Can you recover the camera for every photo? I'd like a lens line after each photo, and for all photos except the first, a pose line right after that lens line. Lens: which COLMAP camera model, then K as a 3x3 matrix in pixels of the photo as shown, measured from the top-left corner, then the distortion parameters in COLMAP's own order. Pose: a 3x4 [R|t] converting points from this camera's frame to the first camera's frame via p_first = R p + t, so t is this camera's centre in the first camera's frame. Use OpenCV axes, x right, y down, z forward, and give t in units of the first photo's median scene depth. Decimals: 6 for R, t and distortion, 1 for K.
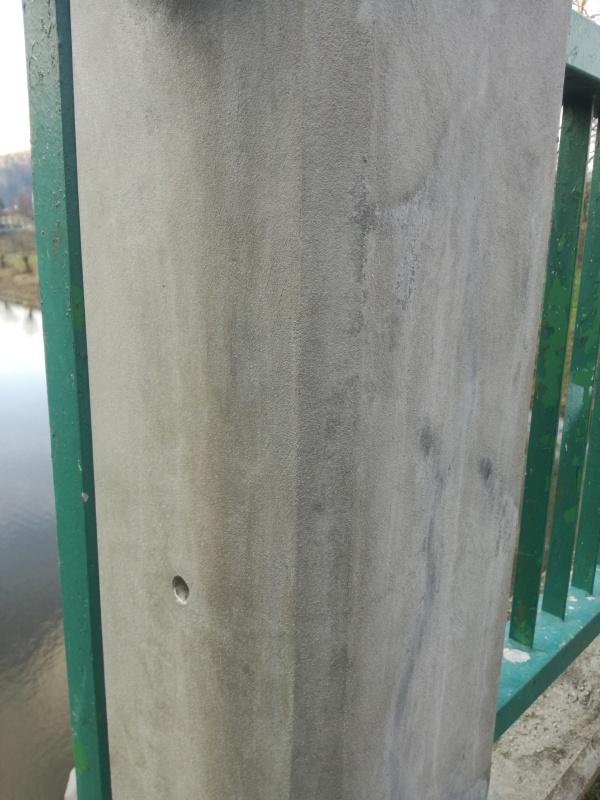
lens RADIAL K [[640.3, 0, 300.0], [0, 640.3, 400.0], [0, 0, 1]] dist [-0.029294, 0.001745]
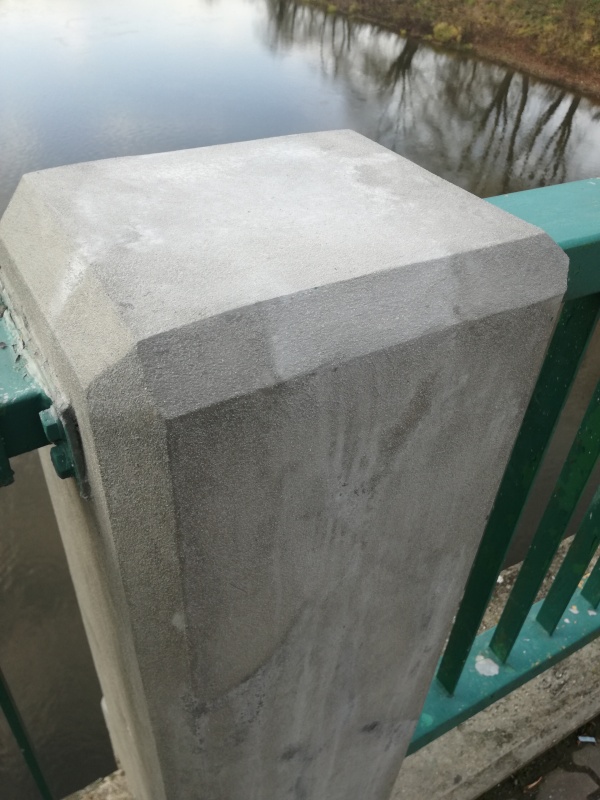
lens RADIAL K [[640.3, 0, 300.0], [0, 640.3, 400.0], [0, 0, 1]] dist [-0.029294, 0.001745]
pose [[0.963816, 0.187144, -0.189833, 0.143619], [-0.093856, 0.904769, 0.415432, -0.466249], [0.249501, -0.382583, 0.889595, 0.088117]]
